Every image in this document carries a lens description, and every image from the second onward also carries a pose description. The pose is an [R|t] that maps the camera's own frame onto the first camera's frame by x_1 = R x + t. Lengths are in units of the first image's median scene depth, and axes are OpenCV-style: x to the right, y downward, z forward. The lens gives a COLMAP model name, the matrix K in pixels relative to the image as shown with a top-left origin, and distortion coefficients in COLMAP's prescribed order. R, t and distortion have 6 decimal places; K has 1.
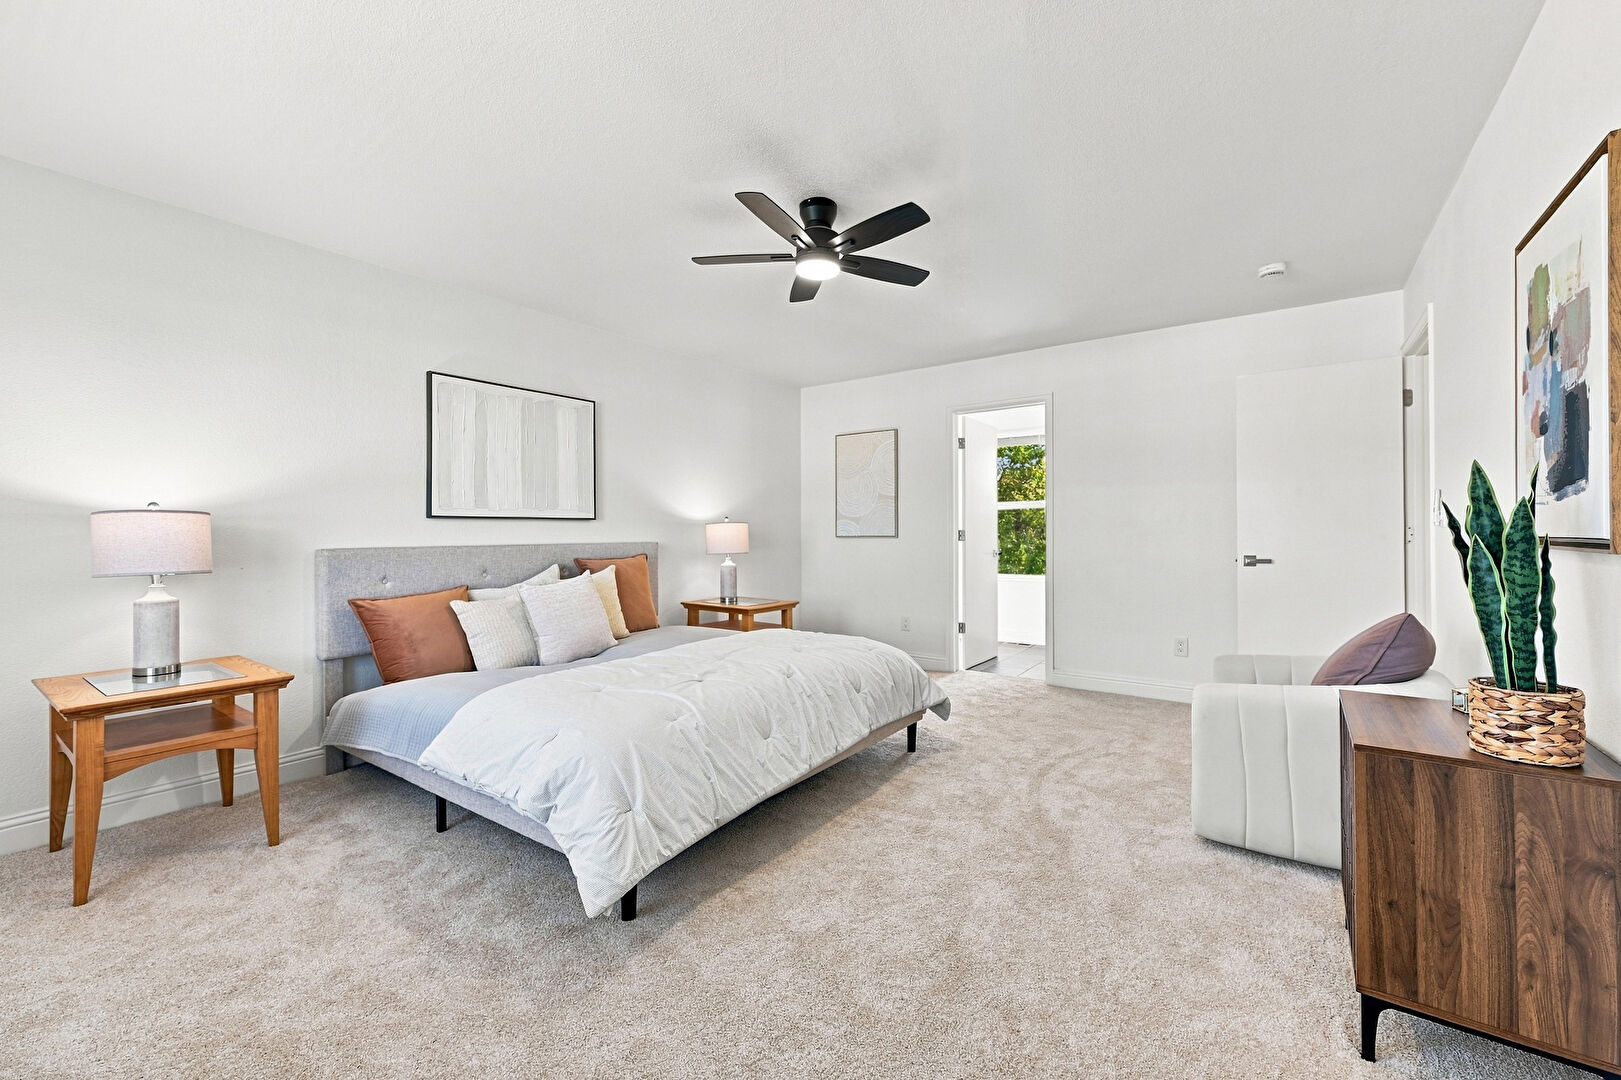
lens RADIAL K [[641.3, 0, 810.7], [0, 641.3, 534.1], [0, 0, 1]] dist [0.000365, 0.000048]
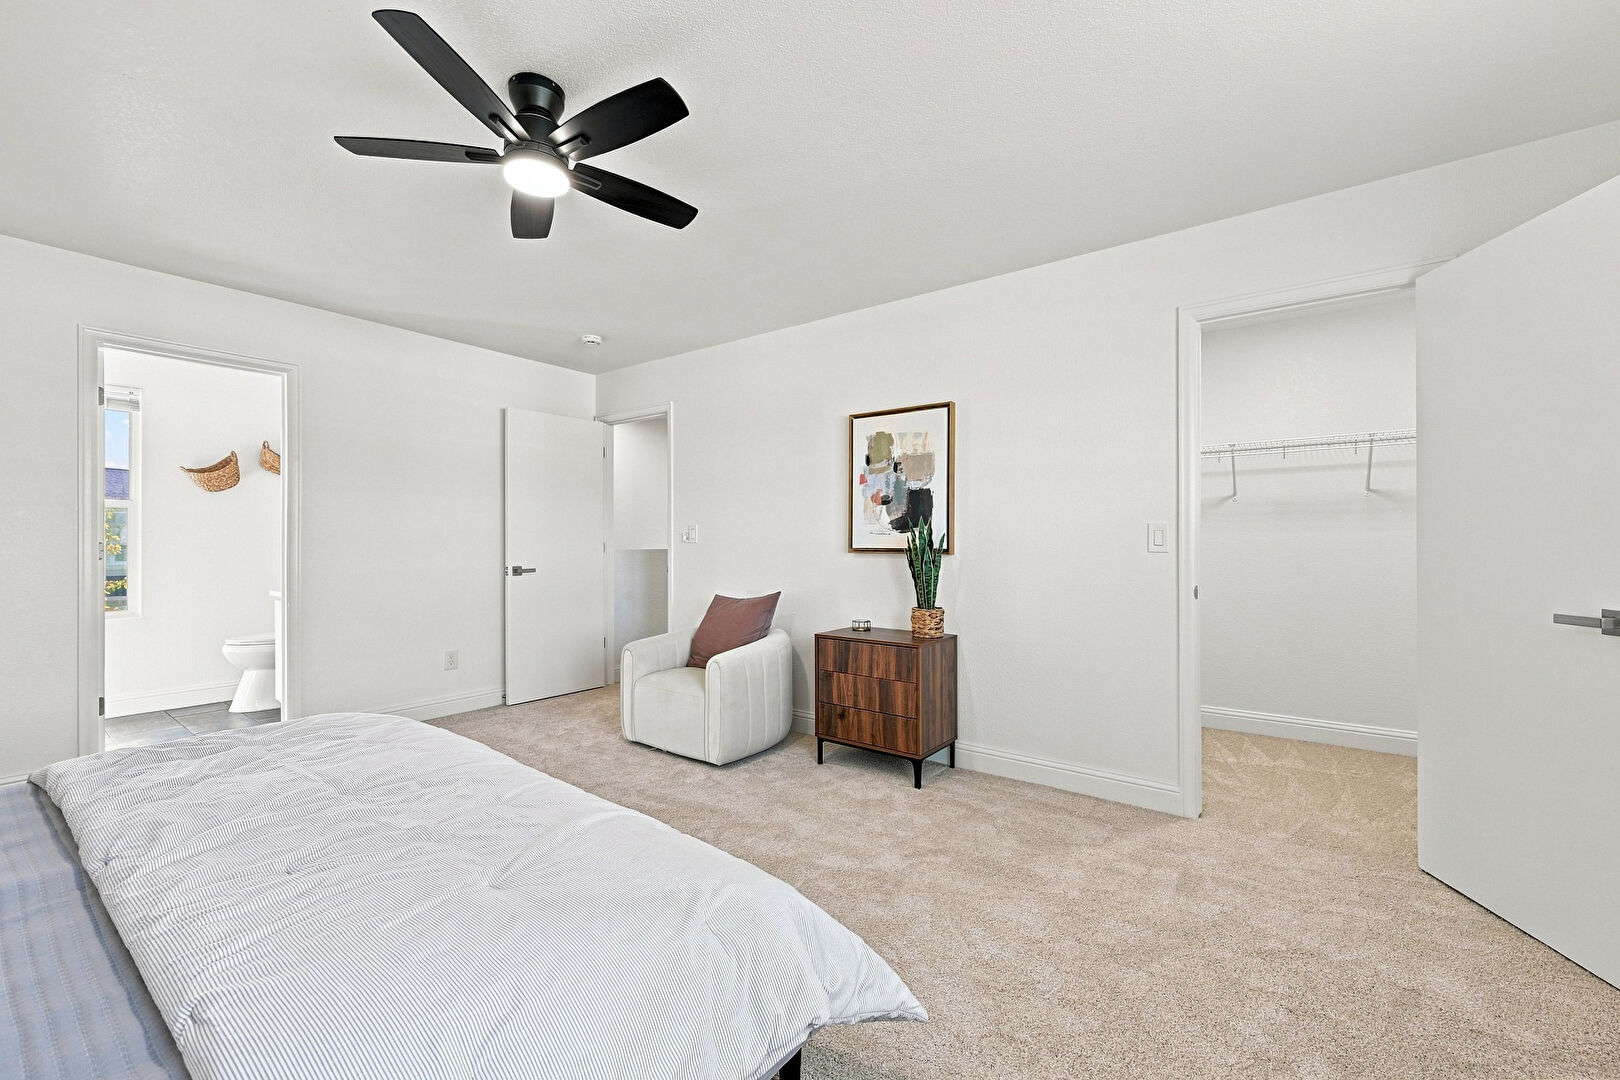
lens RADIAL K [[671.6, 0, 804.4], [0, 671.6, 540.6], [0, 0, 1]] dist [-0.002883, -0.000217]
pose [[0.036811, 0.007473, 0.999294, -1.307832], [0.003060, 0.999967, -0.007591, -0.004695], [-0.999318, 0.003337, 0.036787, 1.189483]]
